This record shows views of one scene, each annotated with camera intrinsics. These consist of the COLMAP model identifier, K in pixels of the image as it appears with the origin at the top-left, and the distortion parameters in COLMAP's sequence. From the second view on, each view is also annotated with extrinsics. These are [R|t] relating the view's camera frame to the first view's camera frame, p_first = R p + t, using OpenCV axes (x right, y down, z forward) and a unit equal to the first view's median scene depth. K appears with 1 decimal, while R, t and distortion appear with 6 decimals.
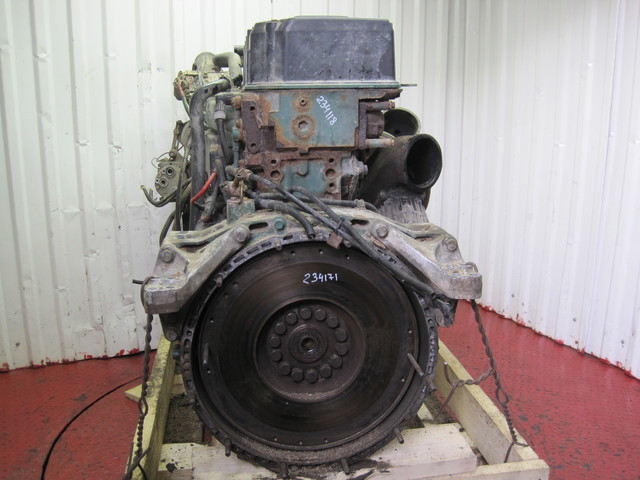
lens RADIAL K [[658.7, 0, 315.5], [0, 658.7, 238.0], [0, 0, 1]] dist [-0.071092, 0.000000]
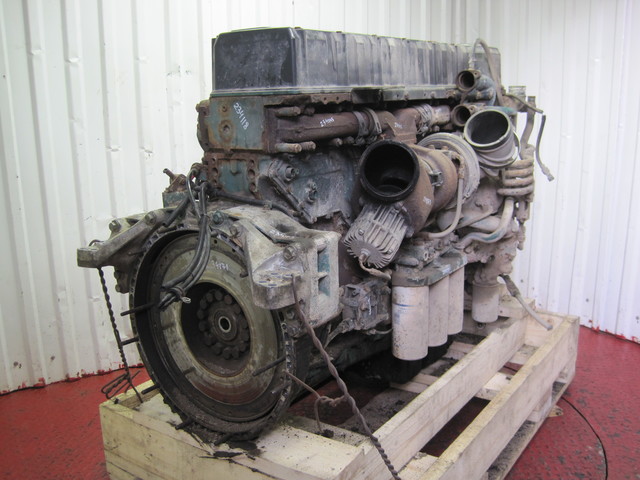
lens RADIAL K [[658.7, 0, 317.0], [0, 658.7, 238.1], [0, 0, 1]] dist [-0.071092, 0.000000]
pose [[0.993000, -0.046436, 0.108603, -0.162832], [0.046022, 0.998920, 0.006320, -0.003243], [-0.108779, -0.001278, 0.994065, -0.010338]]
